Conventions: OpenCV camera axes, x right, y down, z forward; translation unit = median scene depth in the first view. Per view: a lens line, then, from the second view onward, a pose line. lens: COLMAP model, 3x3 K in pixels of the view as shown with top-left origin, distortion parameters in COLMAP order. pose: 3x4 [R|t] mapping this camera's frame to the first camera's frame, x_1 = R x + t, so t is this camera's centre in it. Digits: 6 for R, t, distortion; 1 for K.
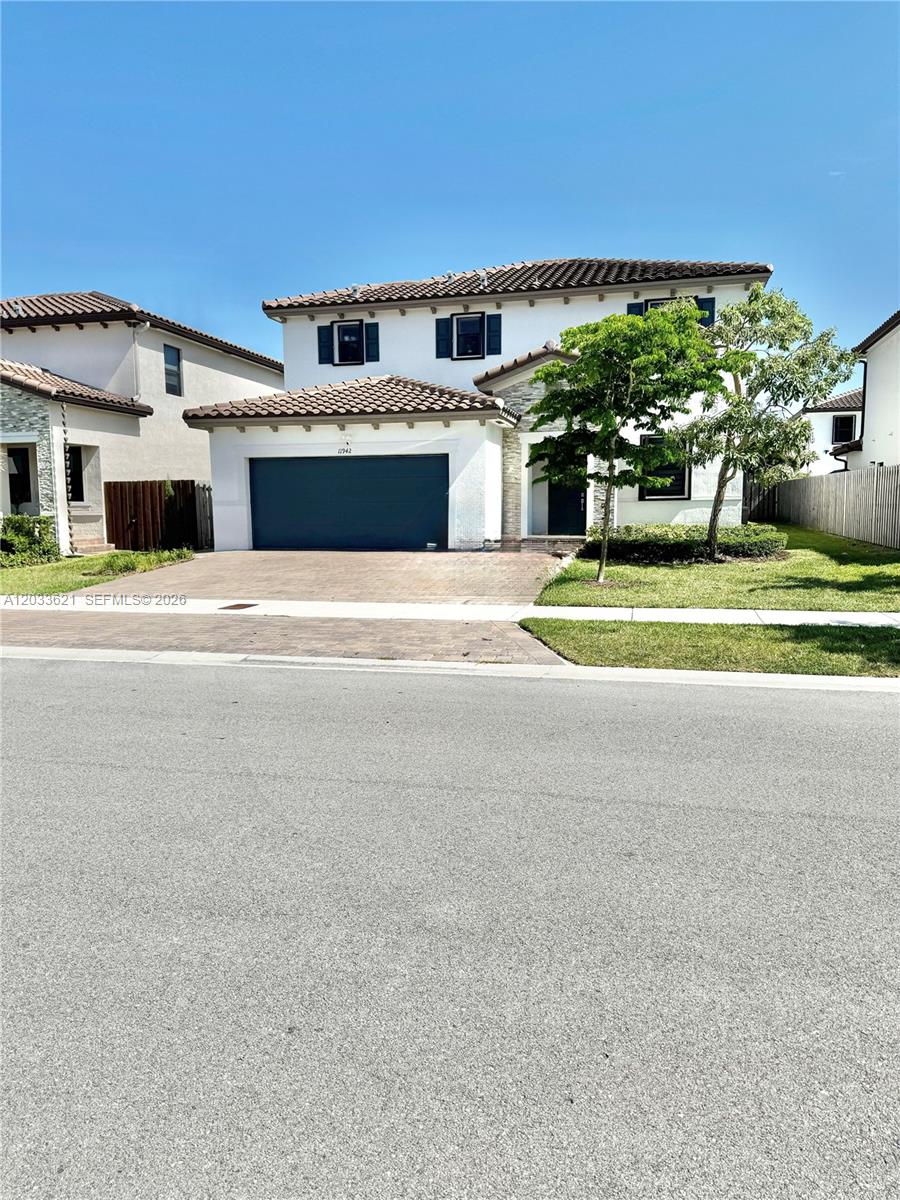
lens RADIAL K [[828.4, 0, 450.0], [0, 828.4, 600.0], [0, 0, 1]] dist [0.124721, -0.146253]
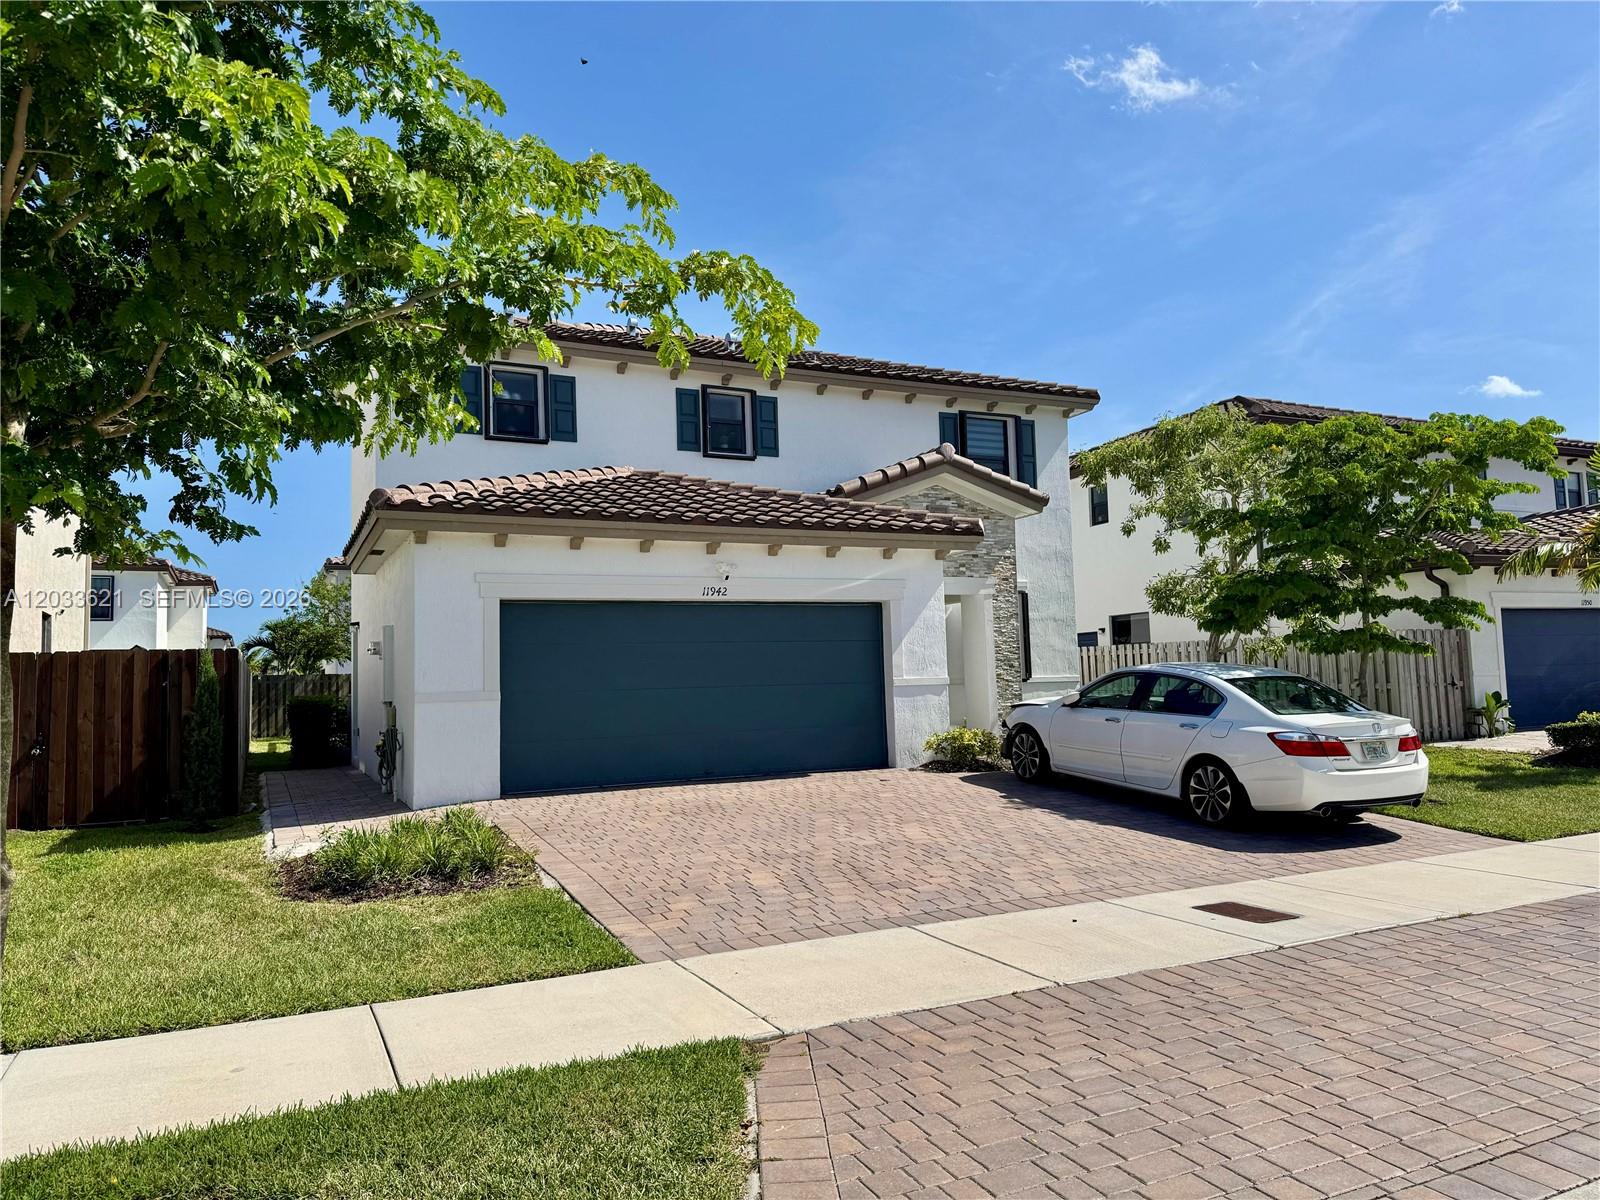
lens RADIAL K [[1104.5, 0, 809.1], [0, 1104.5, 609.7], [0, 0, 1]] dist [0.124721, -0.146253]
pose [[0.754509, 0.030847, 0.655564, -0.530638], [0.098735, 0.982190, -0.159854, -0.047896], [-0.648820, 0.185338, 0.738026, 0.434863]]
